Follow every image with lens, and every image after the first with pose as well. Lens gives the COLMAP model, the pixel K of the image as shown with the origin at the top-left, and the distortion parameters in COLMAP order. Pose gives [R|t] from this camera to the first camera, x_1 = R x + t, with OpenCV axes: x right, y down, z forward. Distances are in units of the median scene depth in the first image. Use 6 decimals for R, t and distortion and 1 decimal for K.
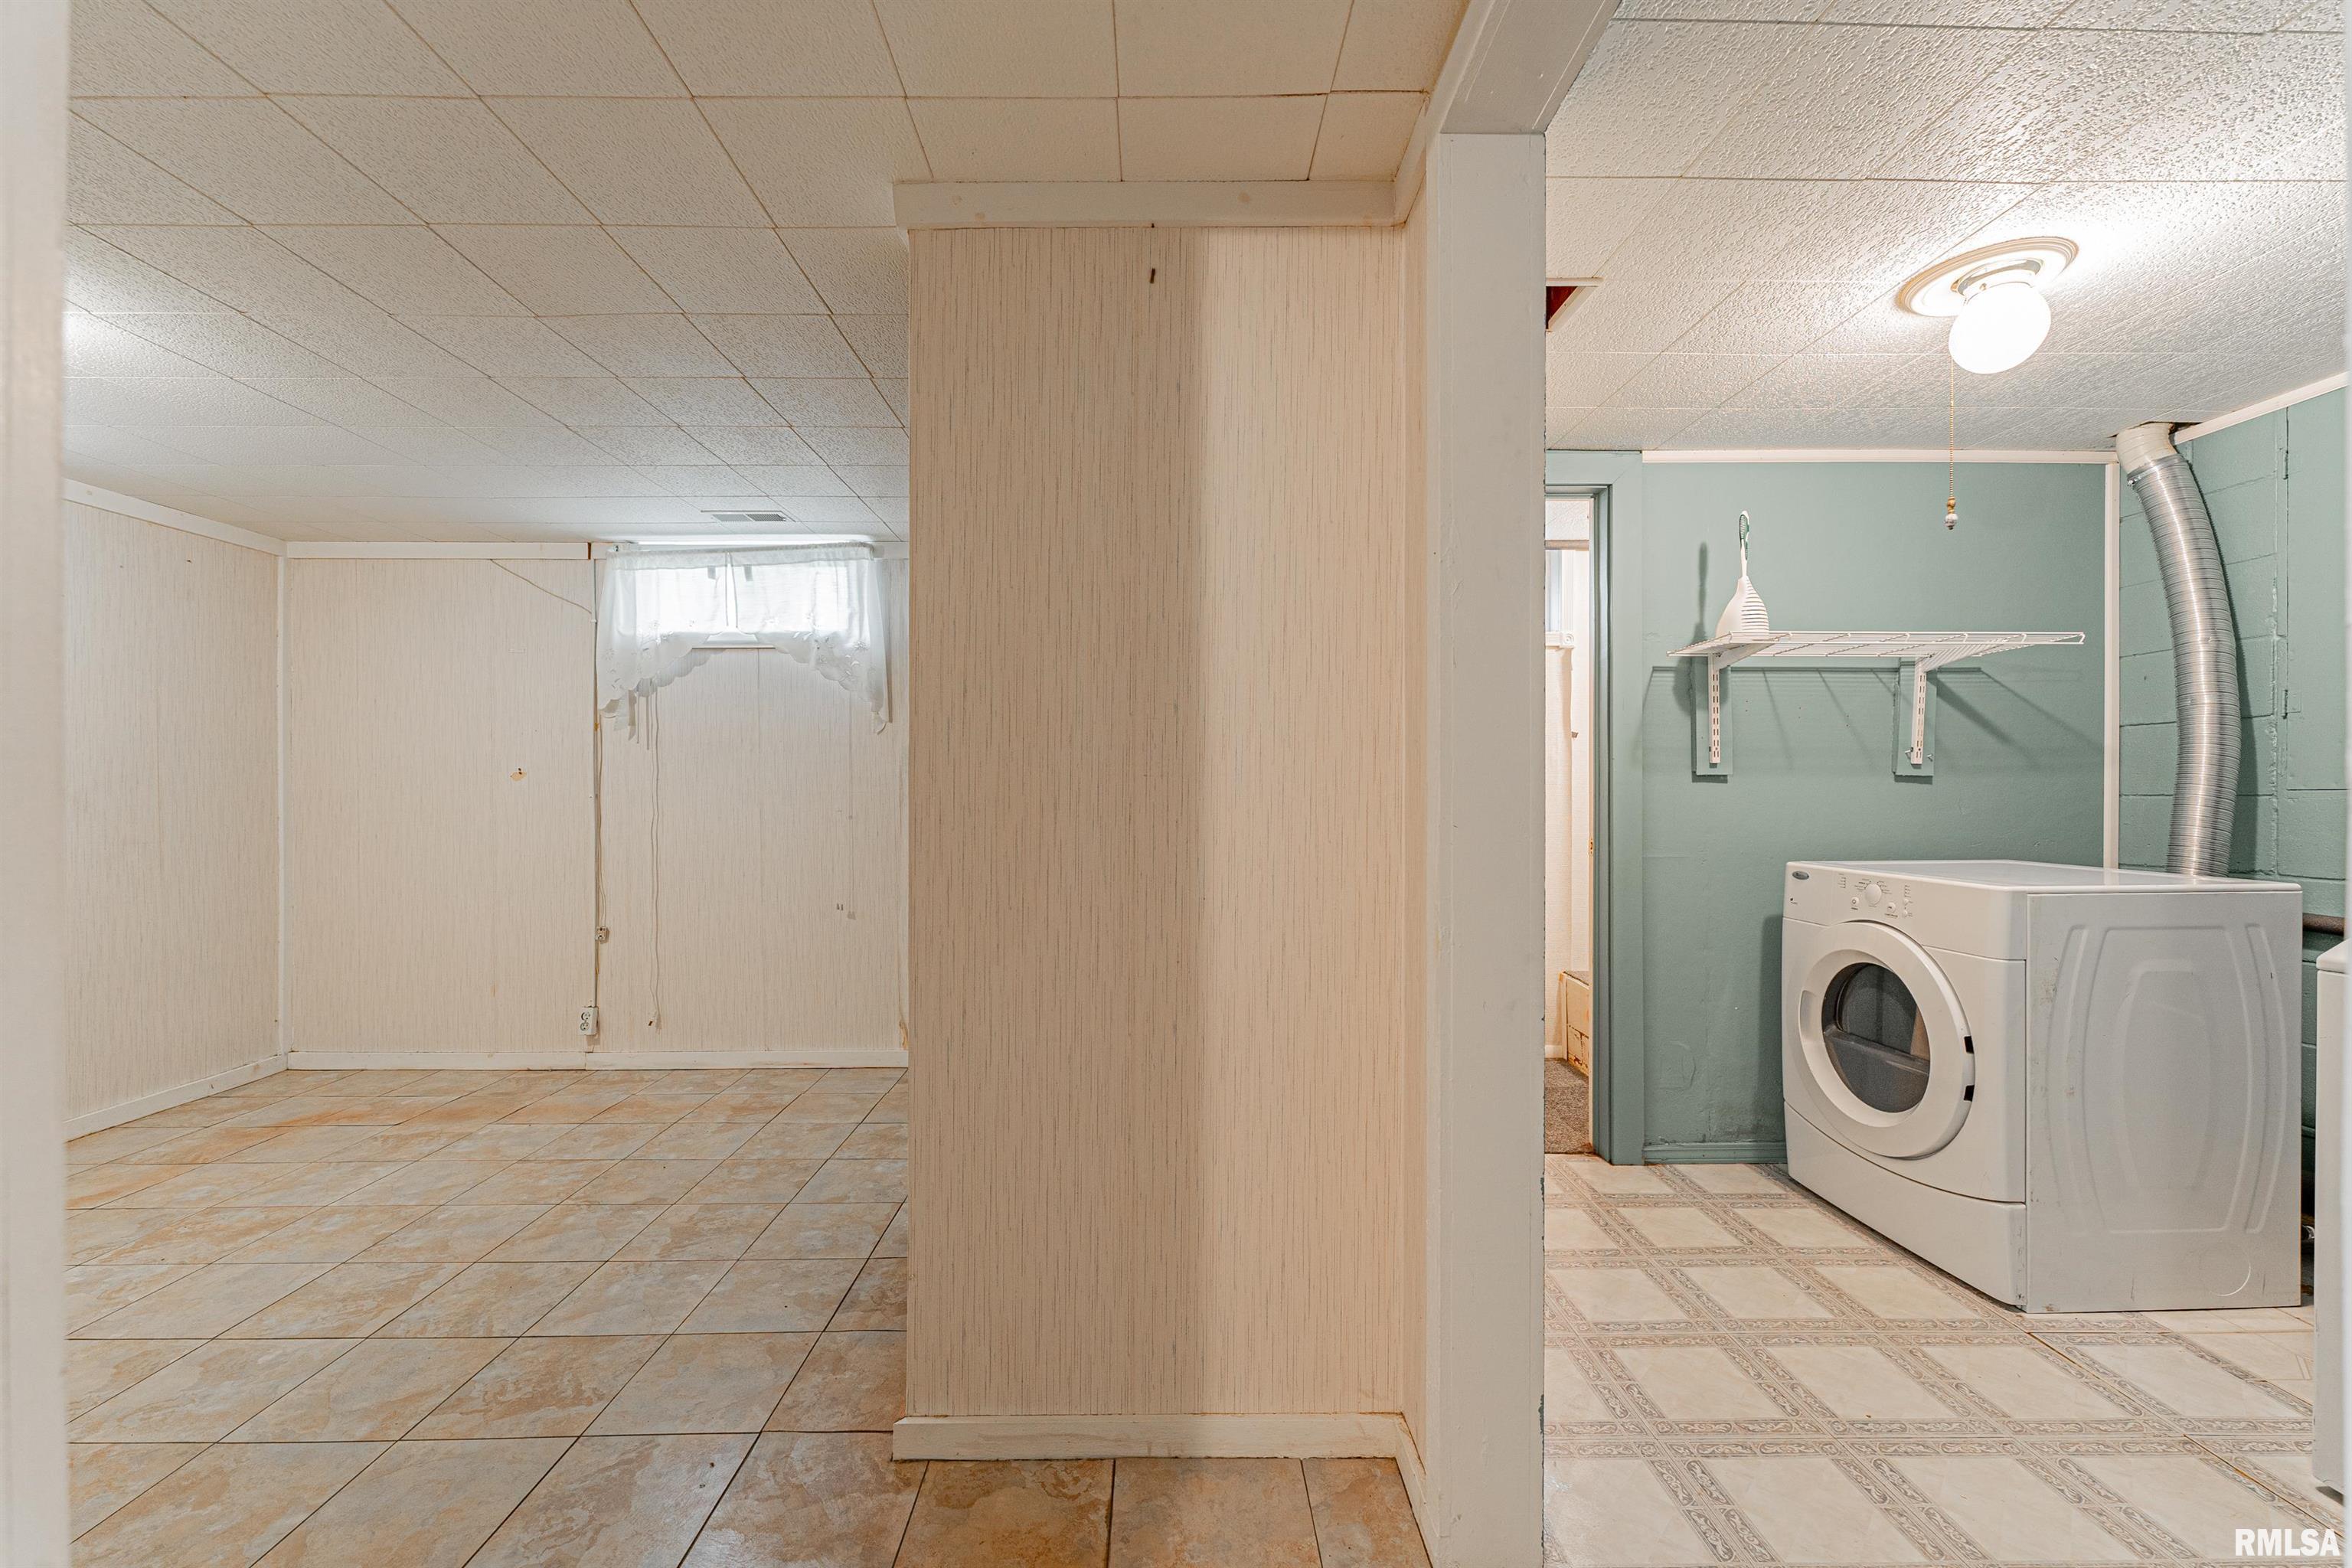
lens RADIAL K [[955.6, 0, 1185.8], [0, 955.6, 795.2], [0, 0, 1]] dist [0.002770, -0.000774]
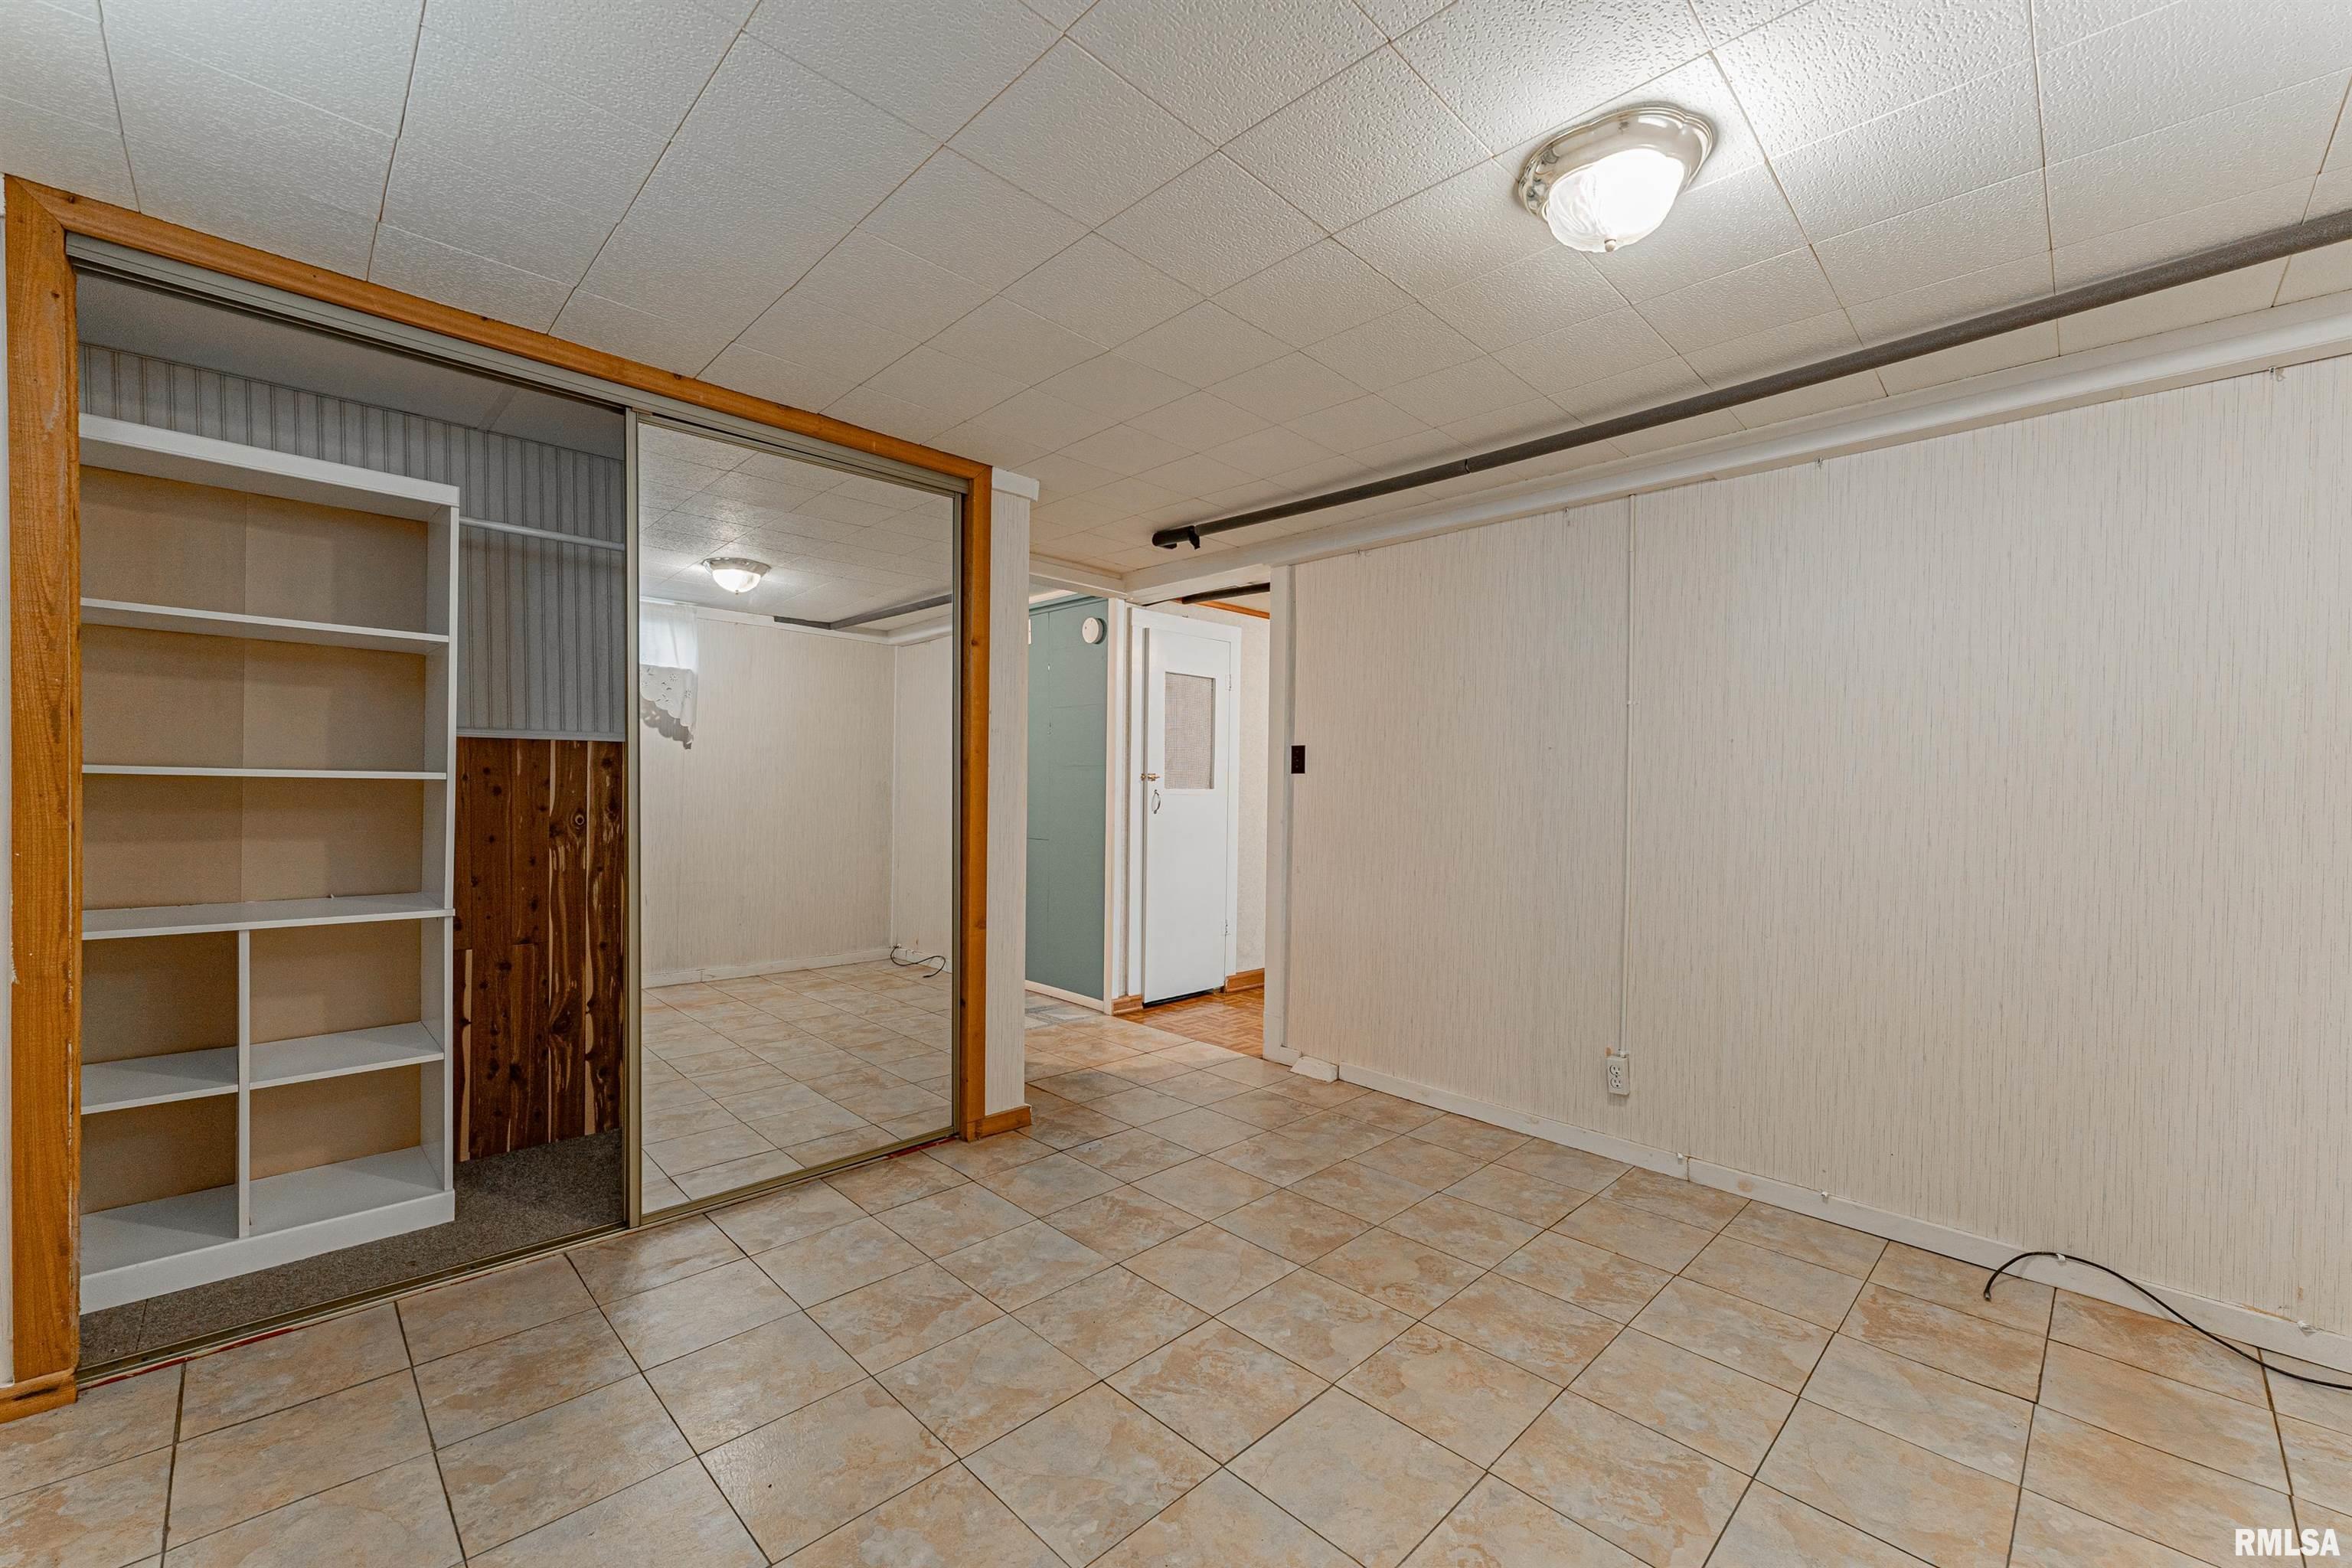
lens RADIAL K [[955.6, 0, 1176.5], [0, 955.6, 793.5], [0, 0, 1]] dist [0.002770, -0.000774]
pose [[-0.691955, -0.014677, 0.721792, -1.135547], [-0.013215, 0.999883, 0.007664, -0.005101], [-0.721820, -0.004235, -0.692068, 1.266606]]
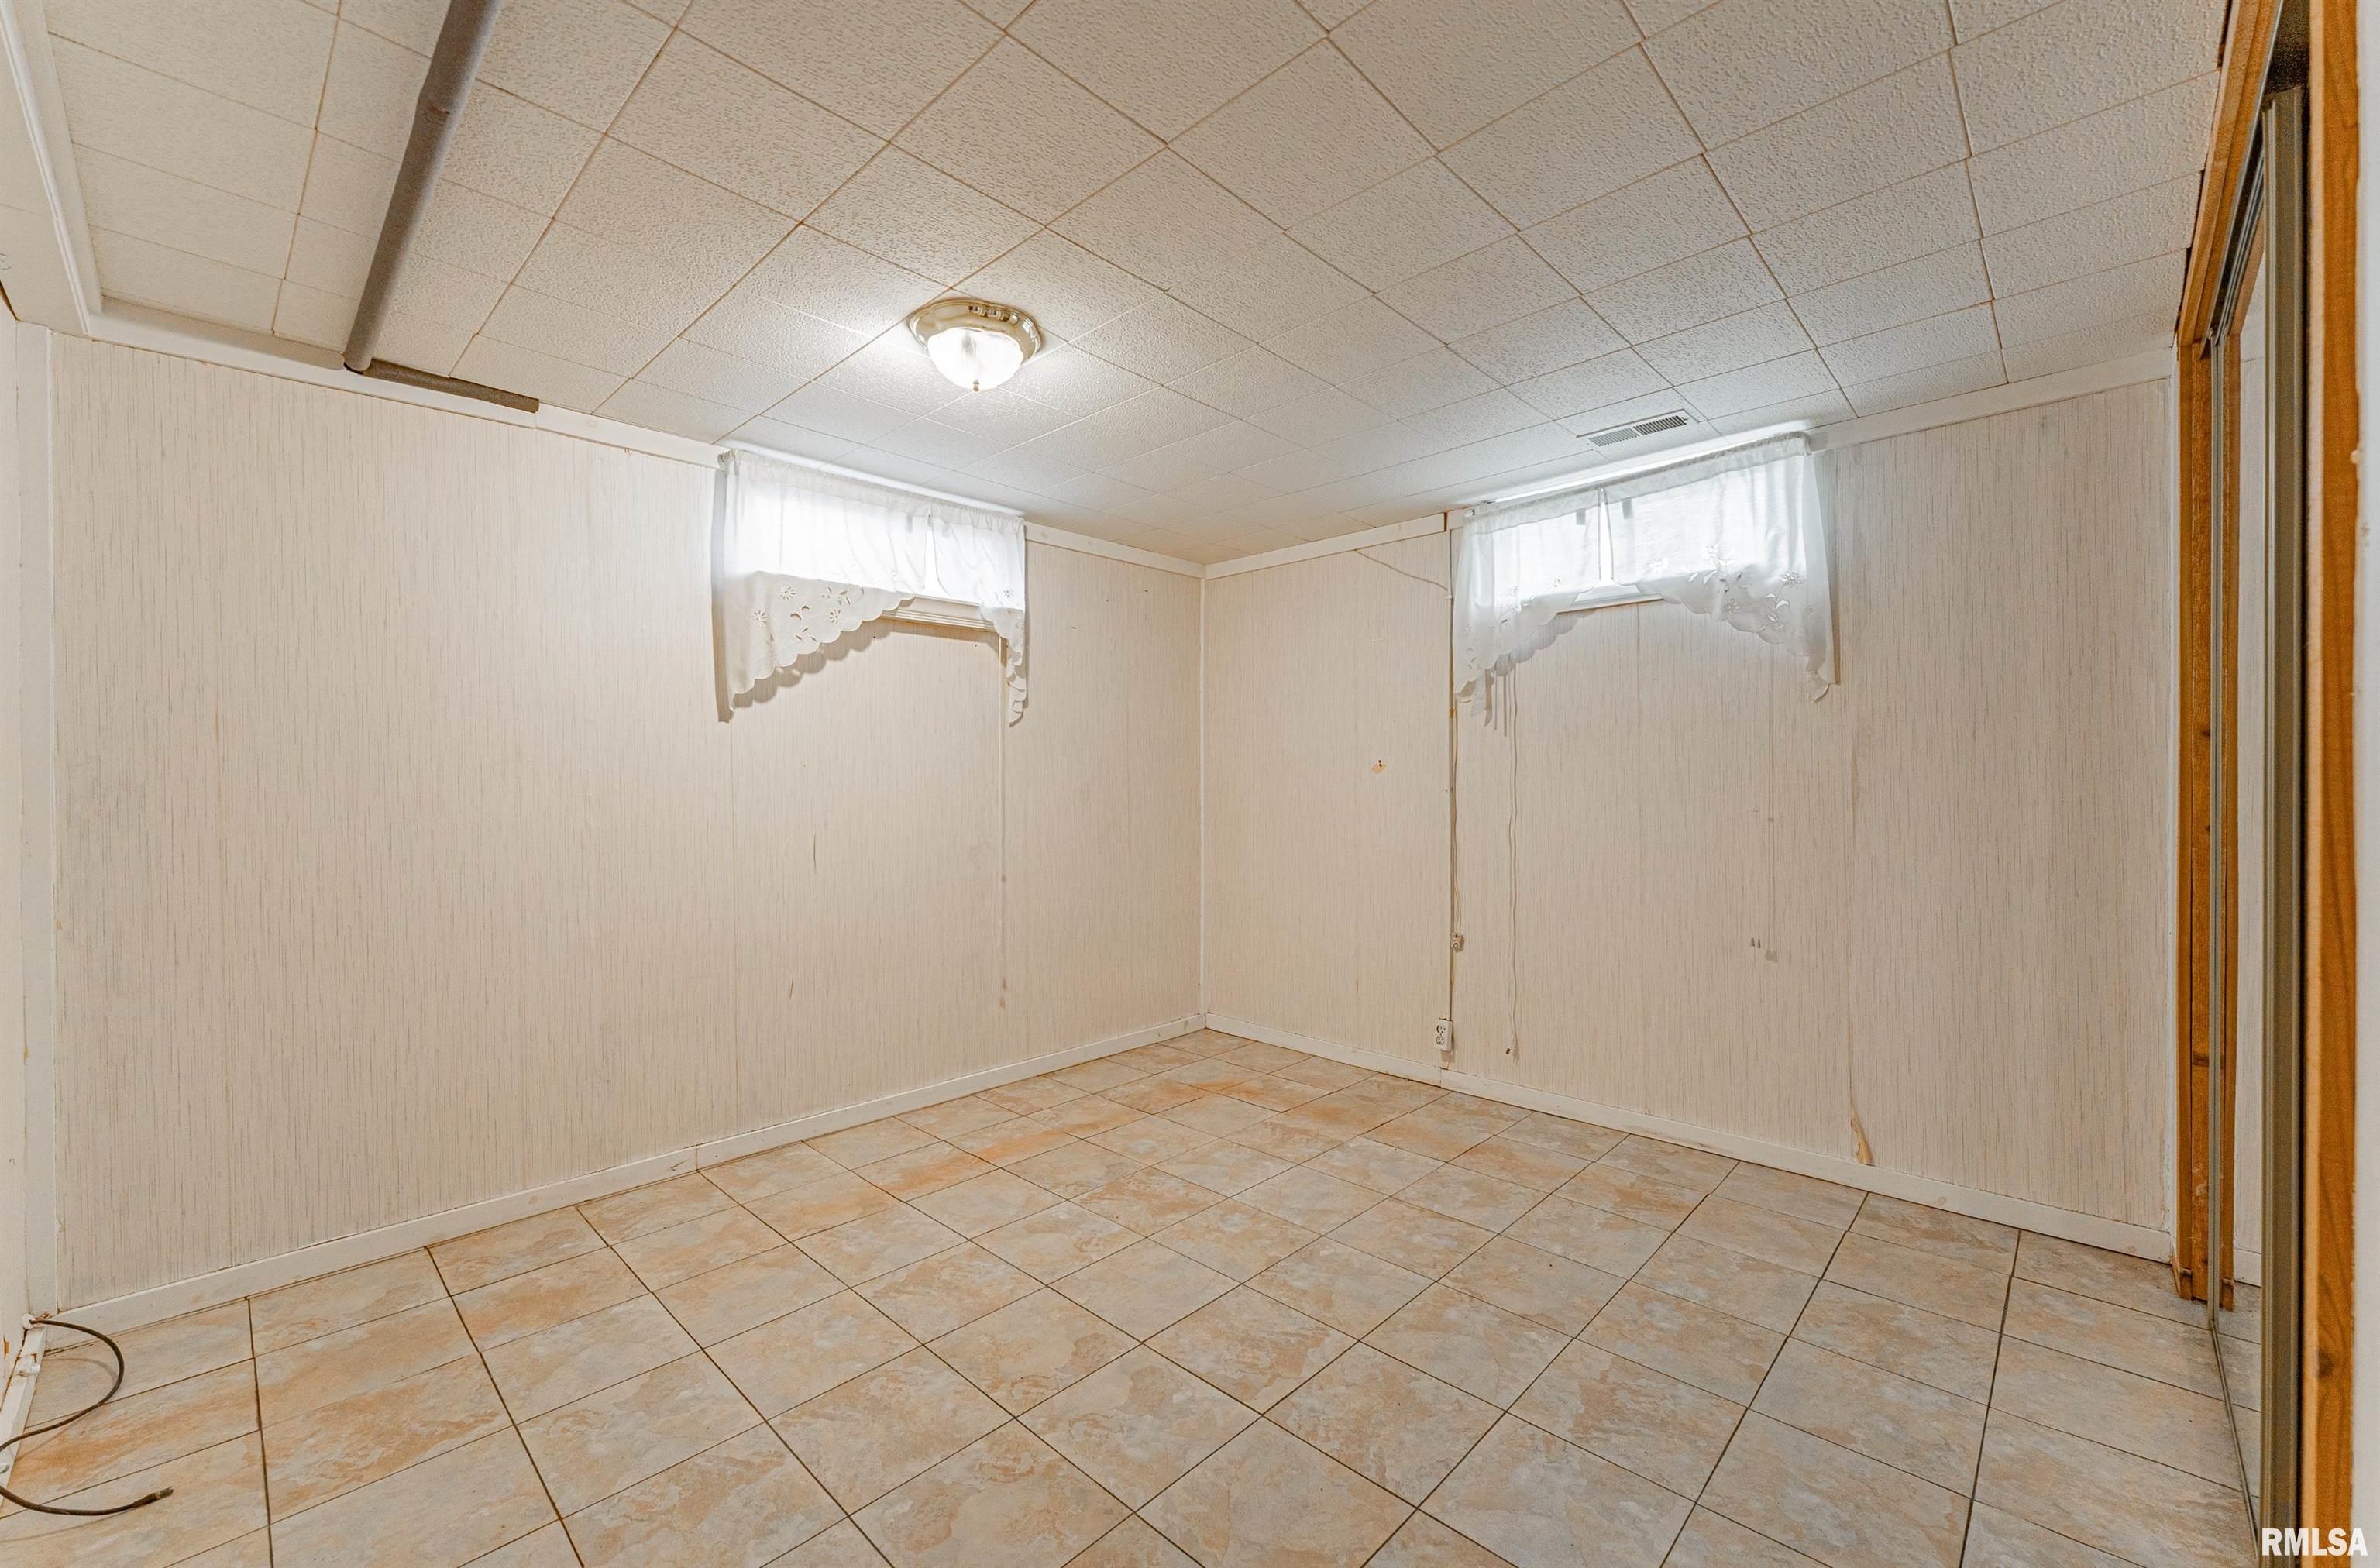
lens RADIAL K [[960.5, 0, 1175.1], [0, 960.5, 785.4], [0, 0, 1]] dist [0.000839, 0.000028]
pose [[0.701858, 0.000286, -0.712316, -0.211339], [-0.001969, 0.999997, -0.001539, -0.001269], [0.712314, 0.002483, 0.701857, 0.240973]]
